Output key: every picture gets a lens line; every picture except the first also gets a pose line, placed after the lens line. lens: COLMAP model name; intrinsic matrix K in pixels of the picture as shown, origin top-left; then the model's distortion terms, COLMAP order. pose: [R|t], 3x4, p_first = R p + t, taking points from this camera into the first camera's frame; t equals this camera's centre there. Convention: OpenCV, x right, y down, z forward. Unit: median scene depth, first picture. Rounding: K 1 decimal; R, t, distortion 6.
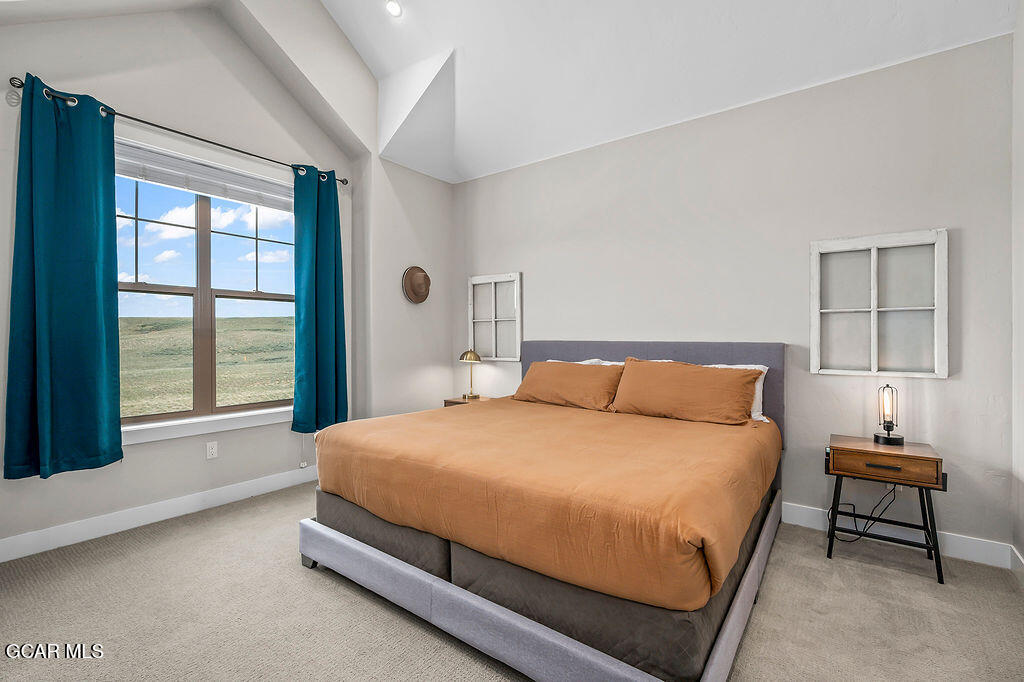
lens RADIAL K [[449.0, 0, 511.4], [0, 449.0, 335.3], [0, 0, 1]] dist [-0.008214, 0.000257]
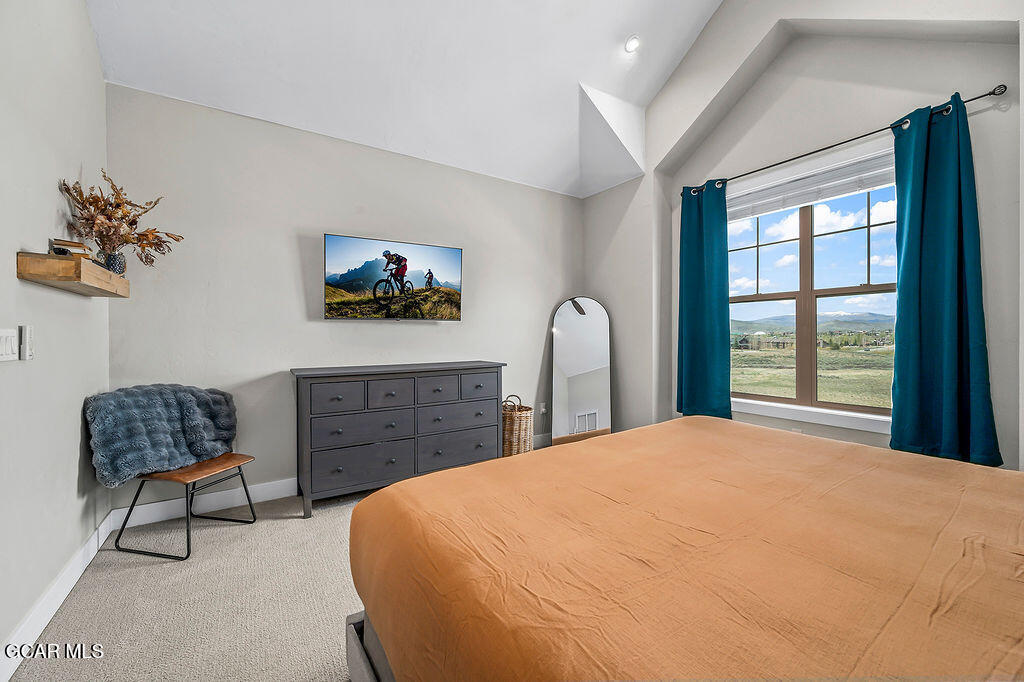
lens RADIAL K [[408.8, 0, 512.5], [0, 408.8, 344.5], [0, 0, 1]] dist [-0.011437, -0.000124]
pose [[-0.337616, 0.021305, -0.941043, 0.498373], [0.013977, 0.999747, 0.017619, 0.000207], [0.941180, -0.007205, -0.337828, 0.656097]]
